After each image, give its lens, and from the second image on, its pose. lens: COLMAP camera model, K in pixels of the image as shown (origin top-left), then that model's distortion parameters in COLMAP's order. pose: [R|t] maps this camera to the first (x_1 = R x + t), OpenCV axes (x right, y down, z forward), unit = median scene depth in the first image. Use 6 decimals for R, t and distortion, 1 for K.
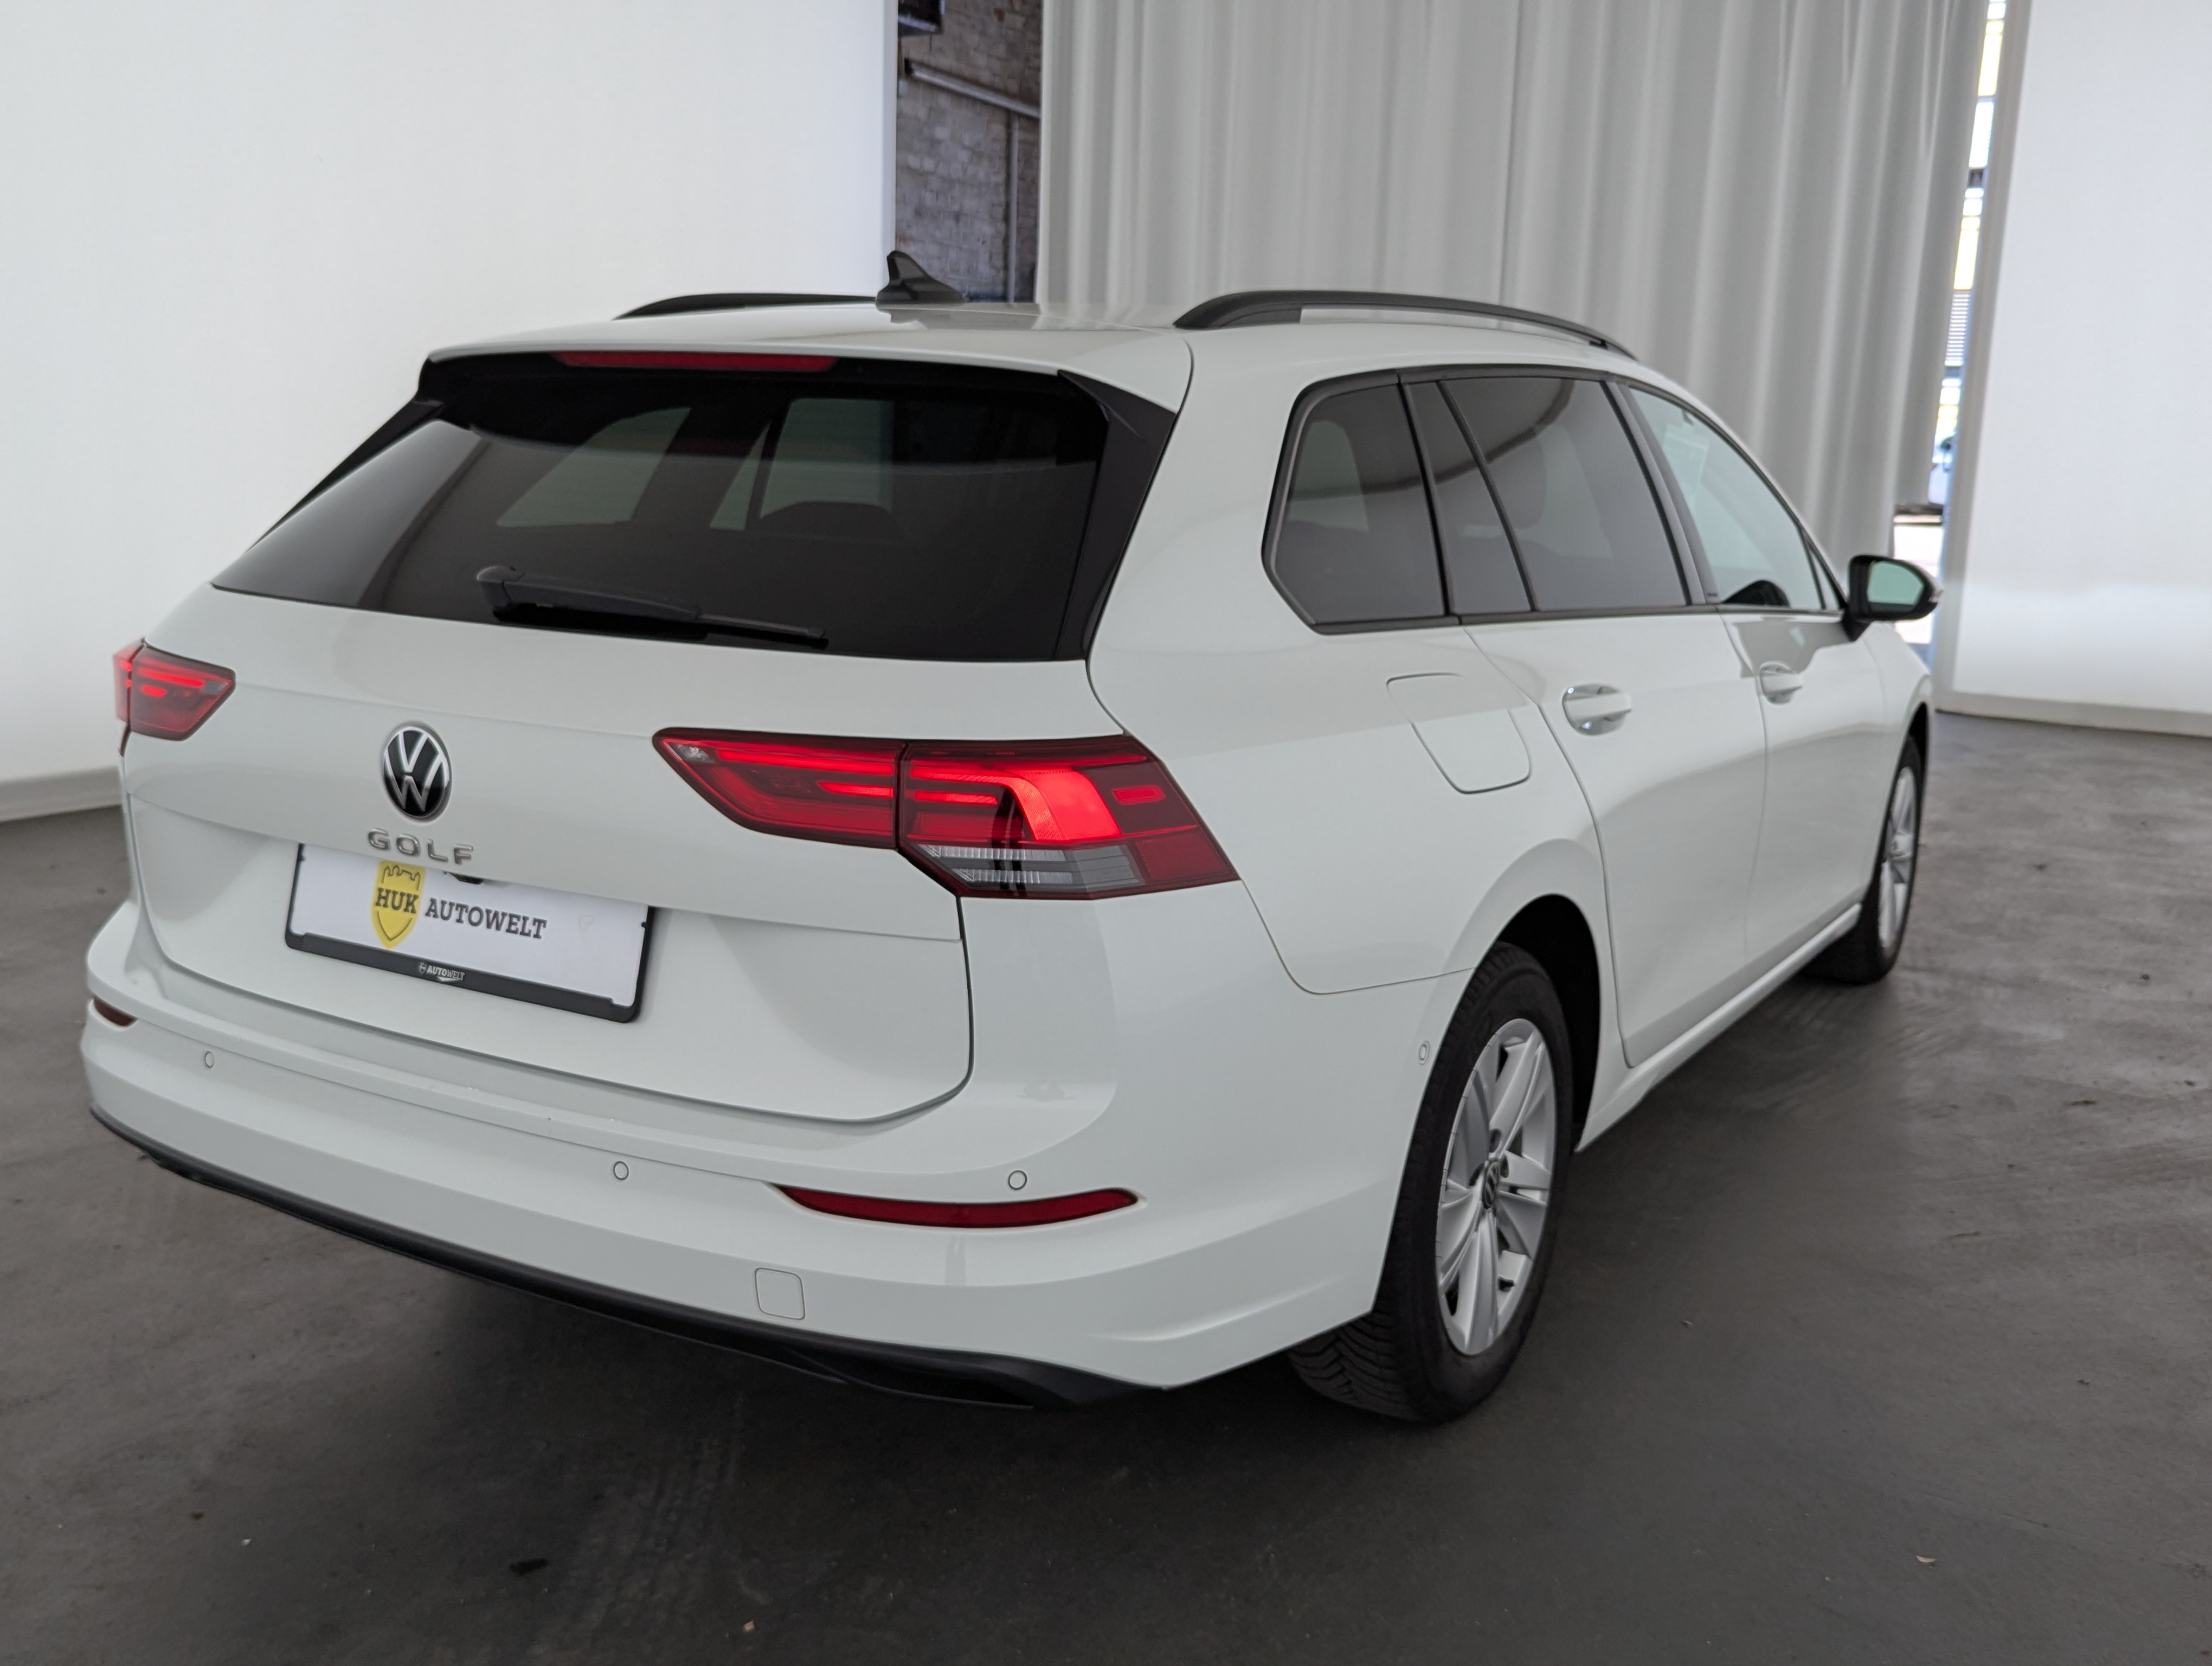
lens RADIAL K [[2085.7, 0, 1169.4], [0, 2085.7, 817.2], [0, 0, 1]] dist [0.022759, 0.000000]
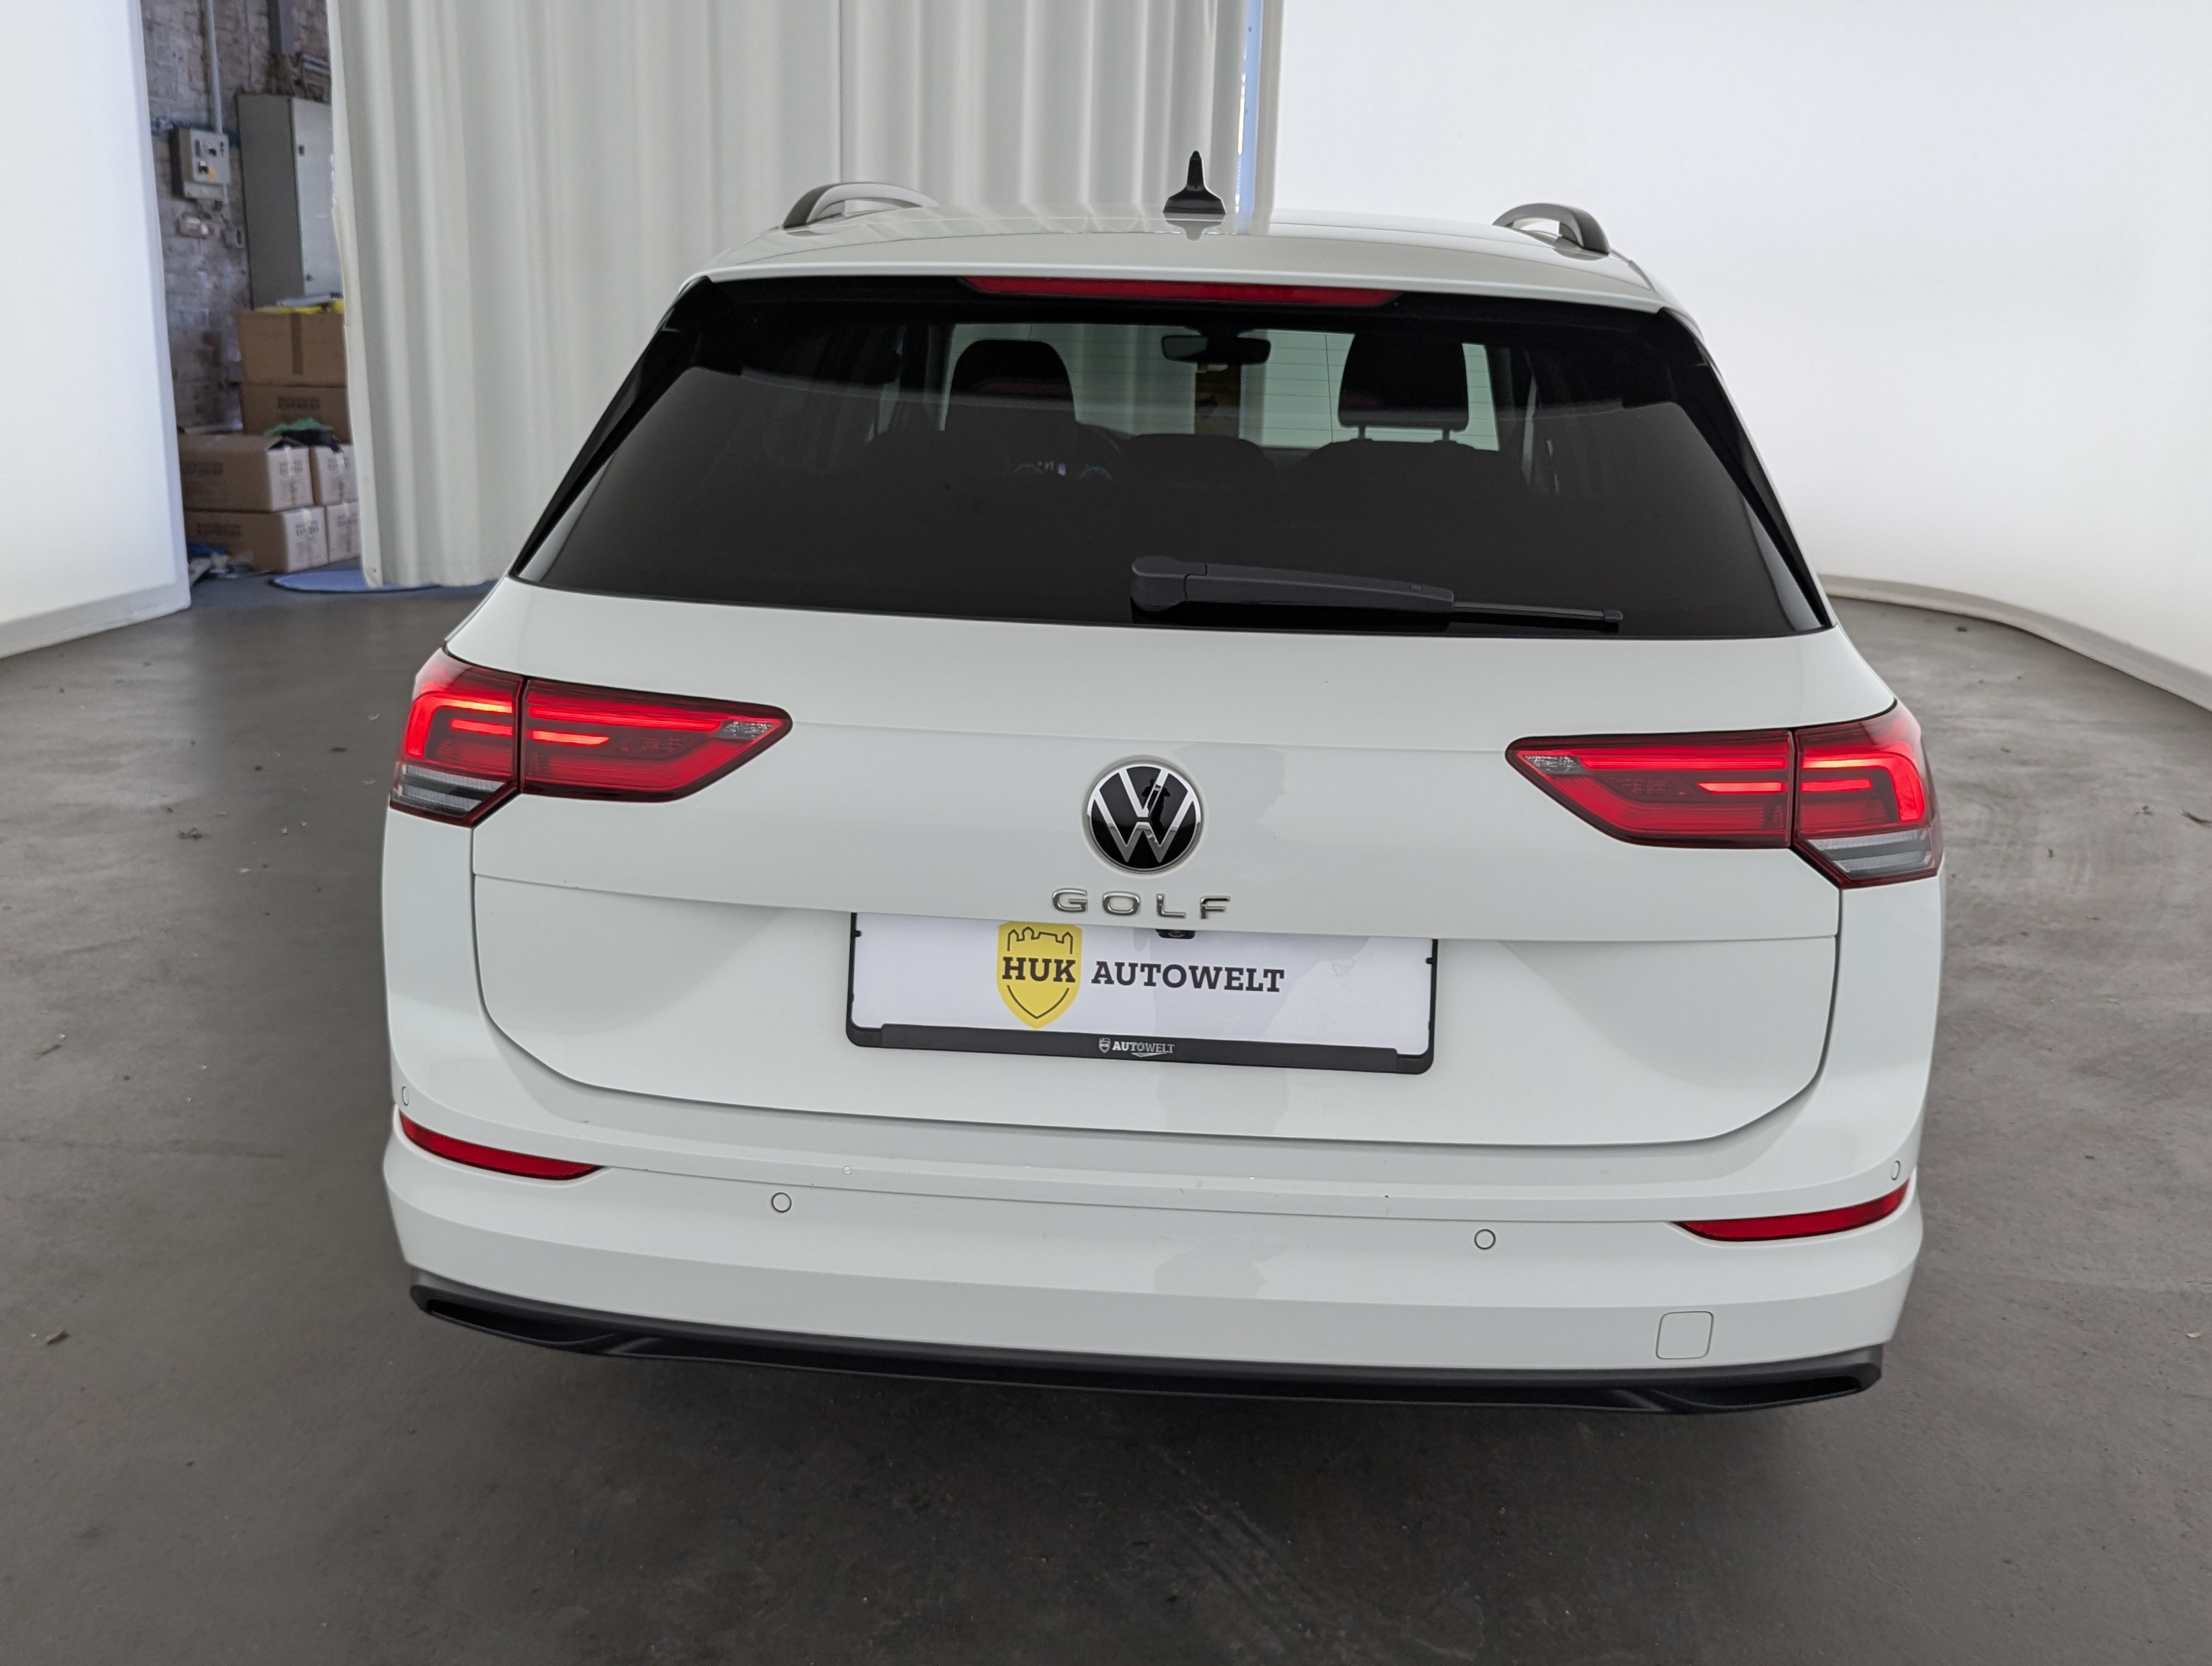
lens RADIAL K [[2085.7, 0, 1161.5], [0, 2085.7, 825.2], [0, 0, 1]] dist [0.022759, 0.000000]
pose [[0.895506, -0.113910, 0.430225, -0.700561], [0.079995, 0.992144, 0.096181, -0.095284], [-0.437801, -0.051715, 0.897583, 0.255257]]
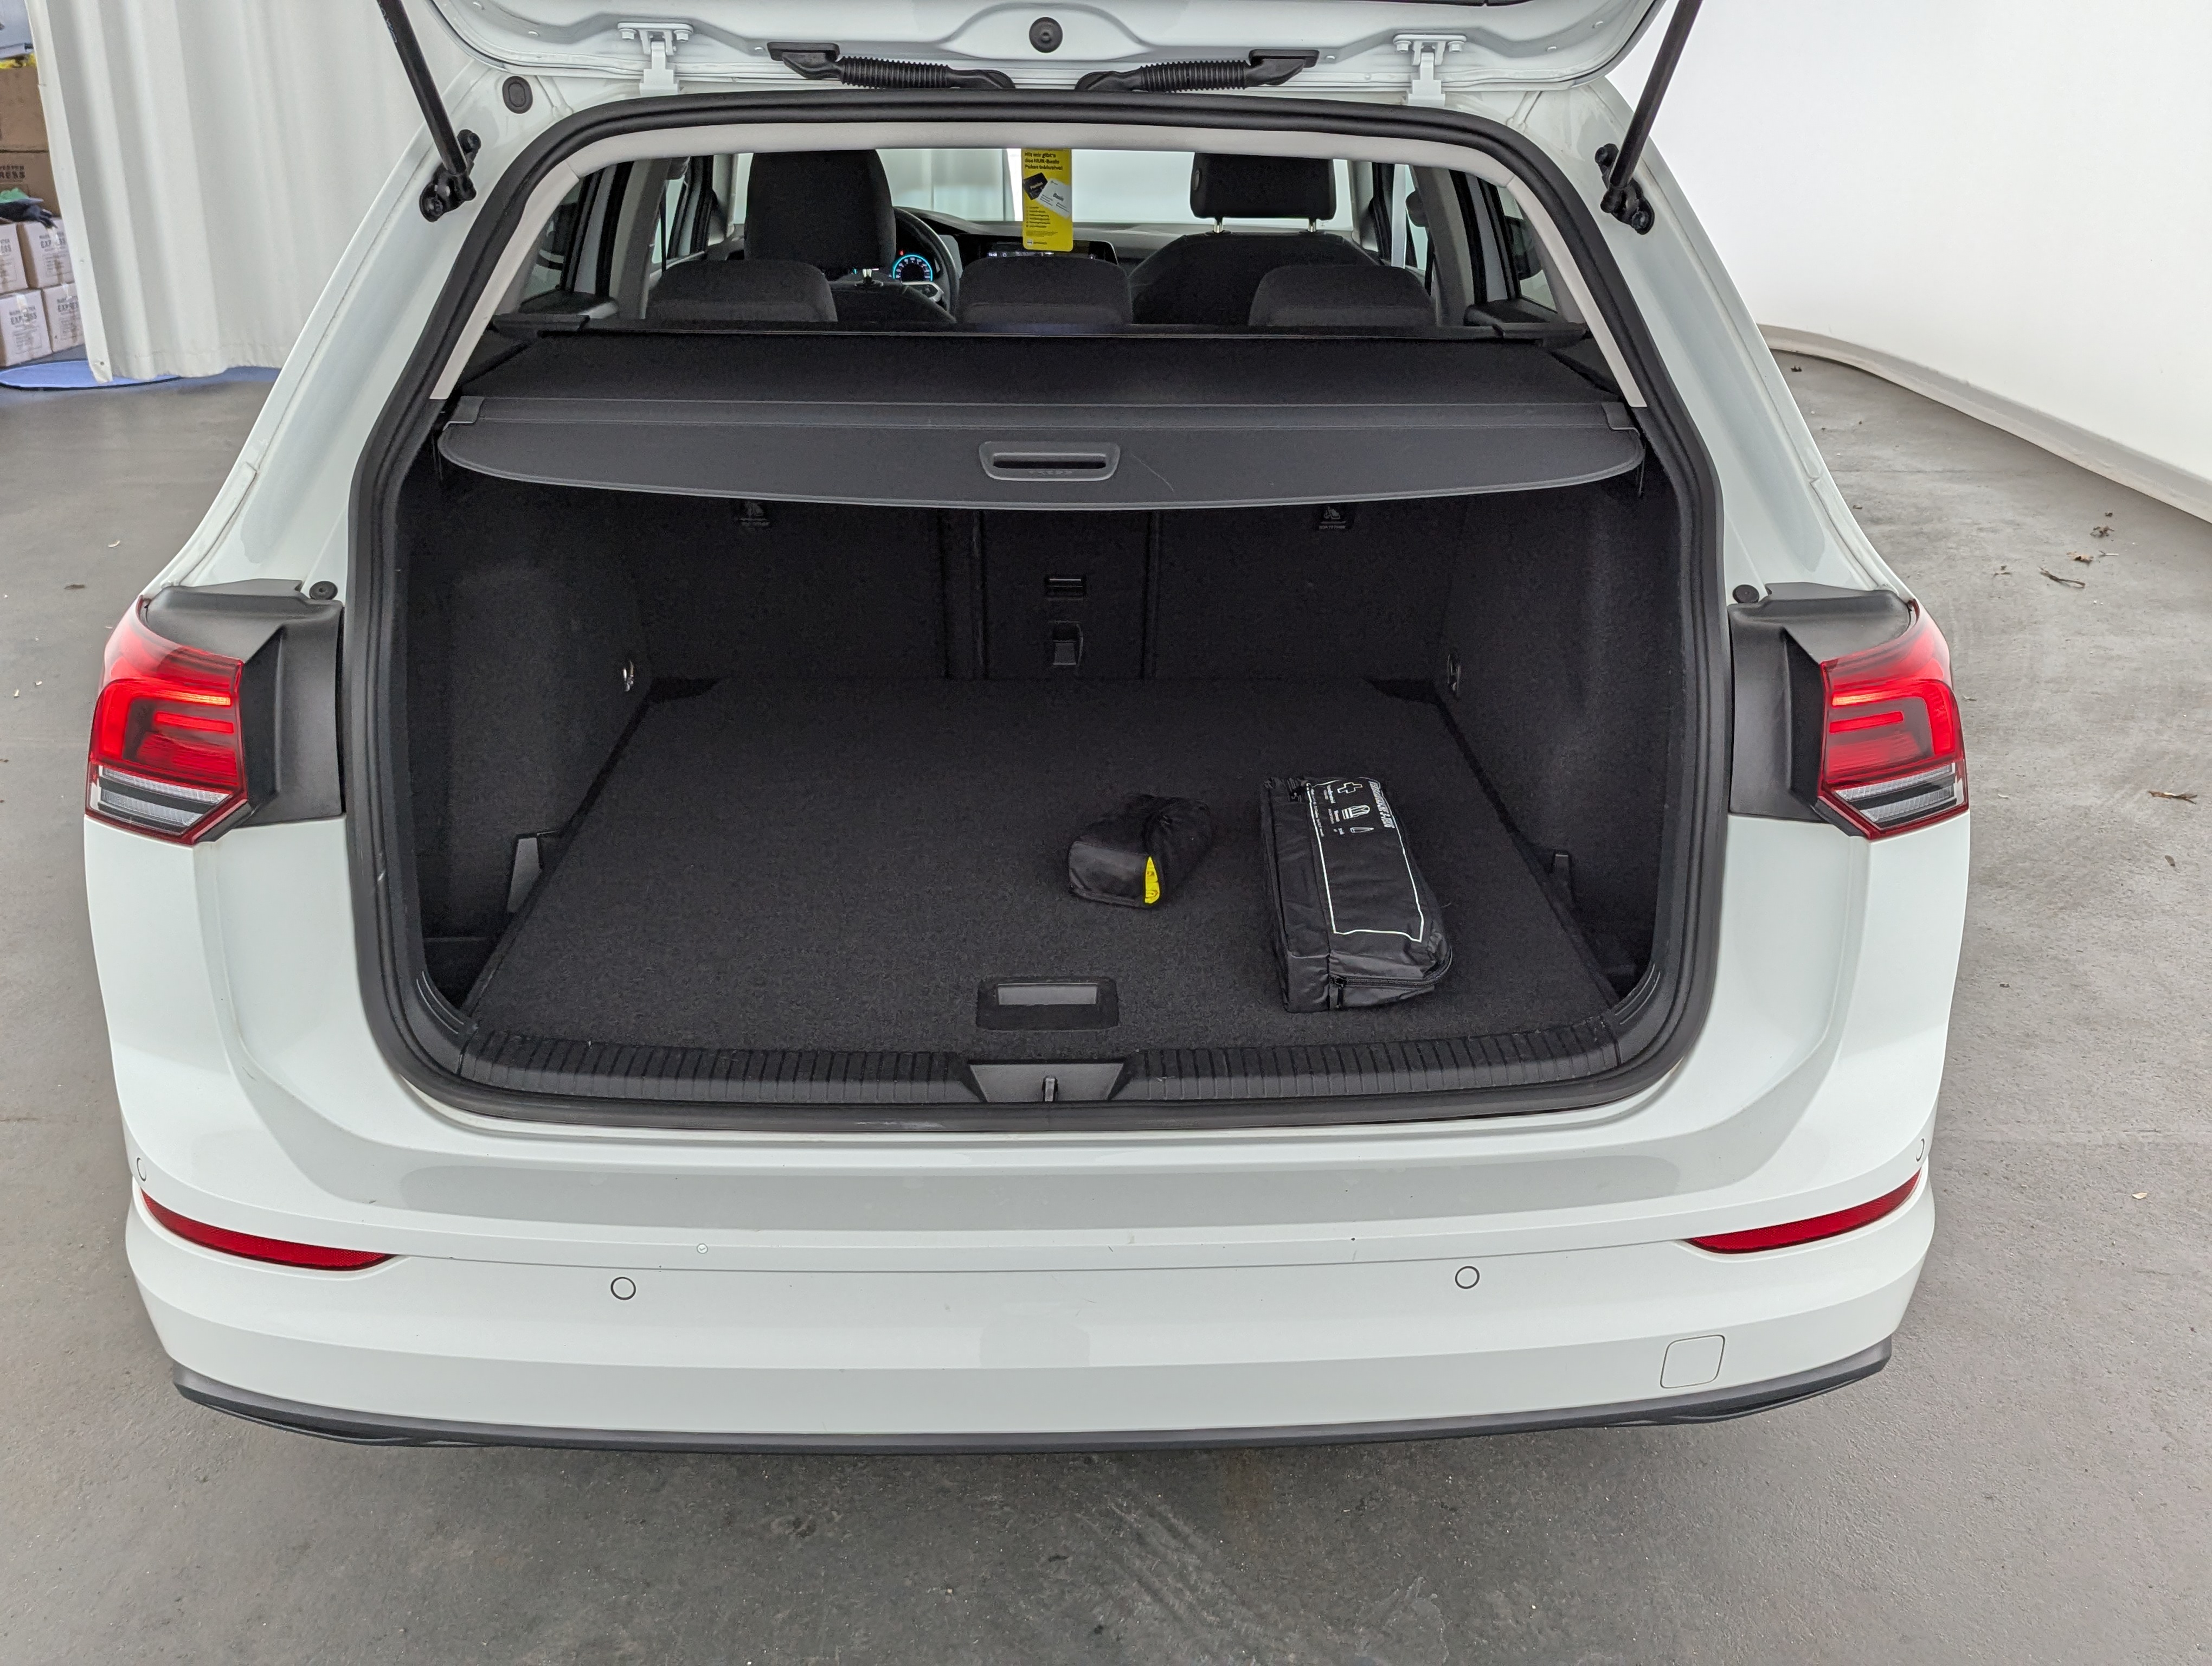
lens RADIAL K [[2085.7, 0, 1144.2], [0, 2085.7, 813.2], [0, 0, 1]] dist [0.022759, 0.000000]
pose [[0.851830, -0.207353, 0.481030, -0.647305], [0.111428, 0.969027, 0.220386, -0.161314], [-0.511829, -0.134131, 0.848552, 0.412980]]
